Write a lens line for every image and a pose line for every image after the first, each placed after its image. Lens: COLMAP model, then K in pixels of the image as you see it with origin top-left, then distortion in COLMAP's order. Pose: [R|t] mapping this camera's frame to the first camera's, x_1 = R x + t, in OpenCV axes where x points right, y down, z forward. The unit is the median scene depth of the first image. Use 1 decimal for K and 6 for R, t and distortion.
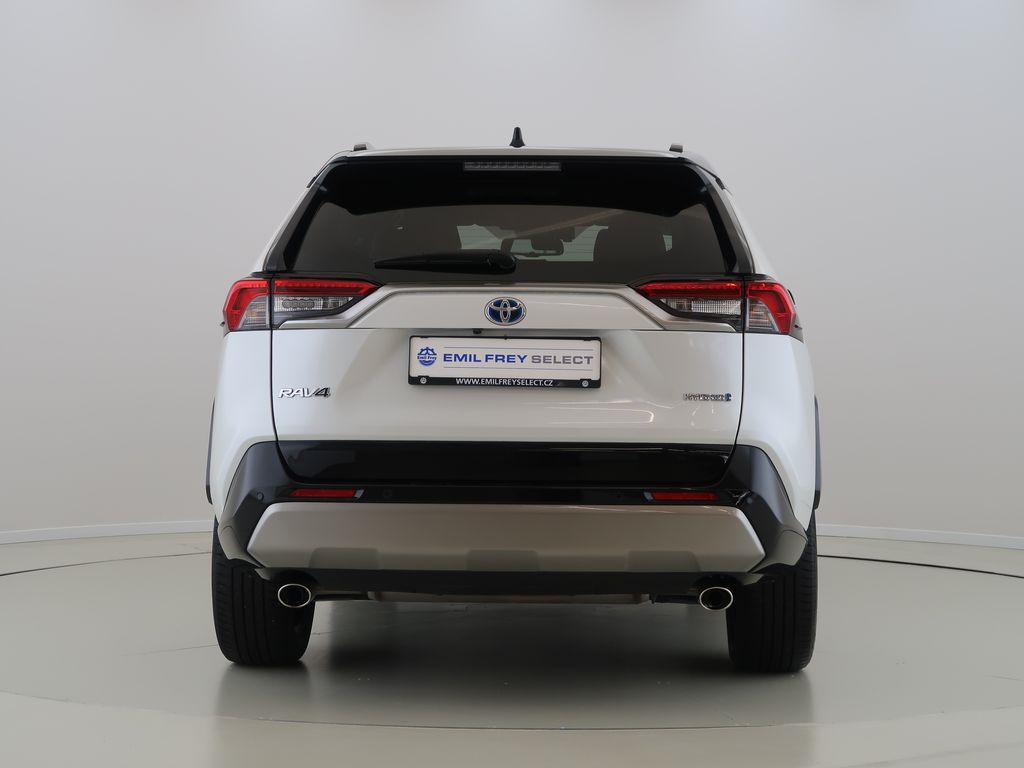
lens RADIAL K [[2095.7, 0, 512.0], [0, 2095.7, 384.0], [0, 0, 1]] dist [-0.048780, -0.122148]
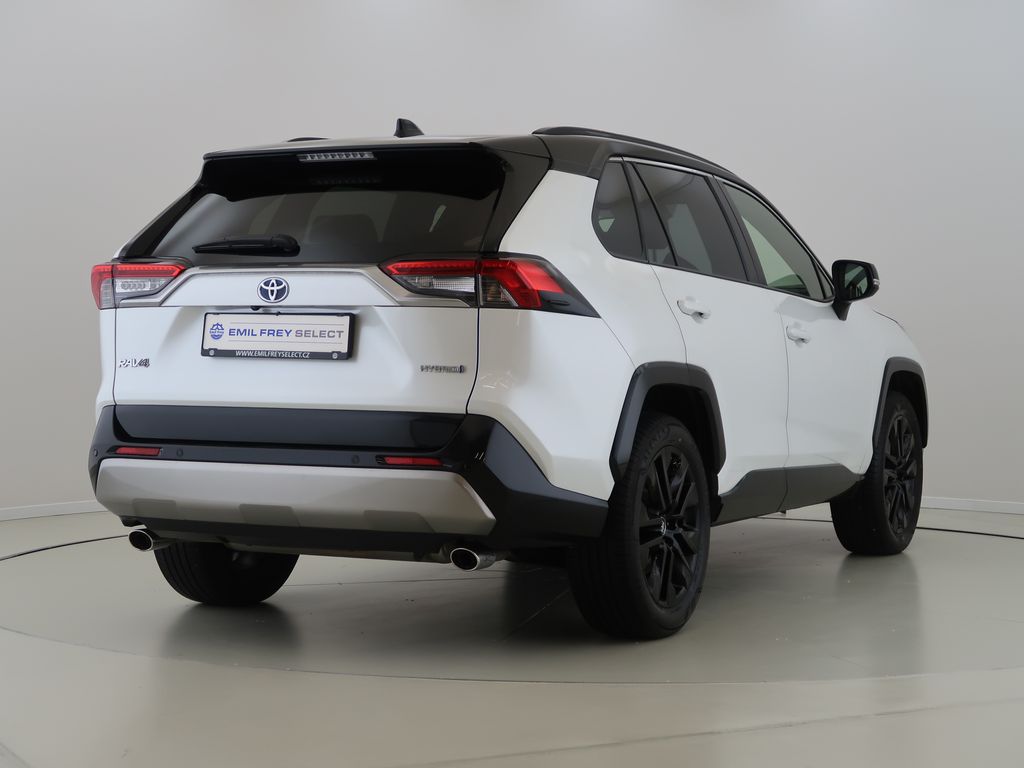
lens RADIAL K [[2095.7, 0, 512.0], [0, 2095.7, 384.0], [0, 0, 1]] dist [-0.048780, -0.122148]
pose [[0.912456, 0.008658, -0.409083, 0.562187], [-0.004284, 0.999923, 0.011607, 0.001472], [0.409152, -0.008838, 0.912423, 0.043601]]
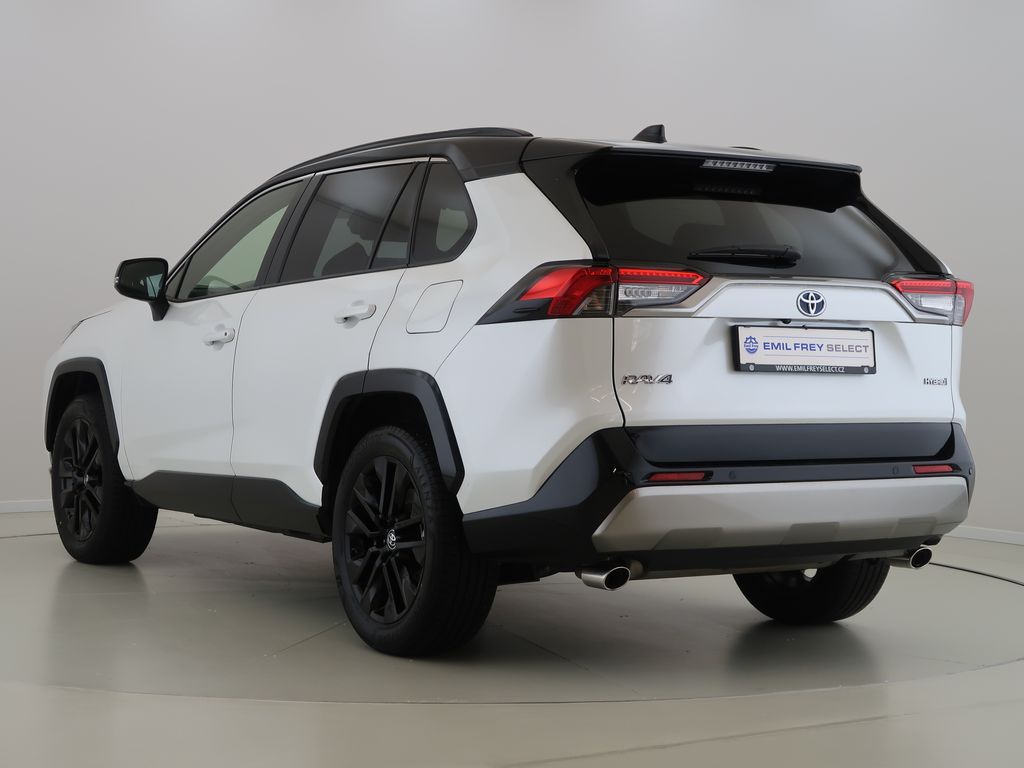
lens RADIAL K [[2095.7, 0, 512.0], [0, 2095.7, 384.0], [0, 0, 1]] dist [-0.048780, -0.122148]
pose [[0.818371, -0.006633, 0.574651, -0.750125], [-0.003217, 0.999865, 0.016123, -0.010007], [-0.574681, -0.015044, 0.818239, 0.202271]]
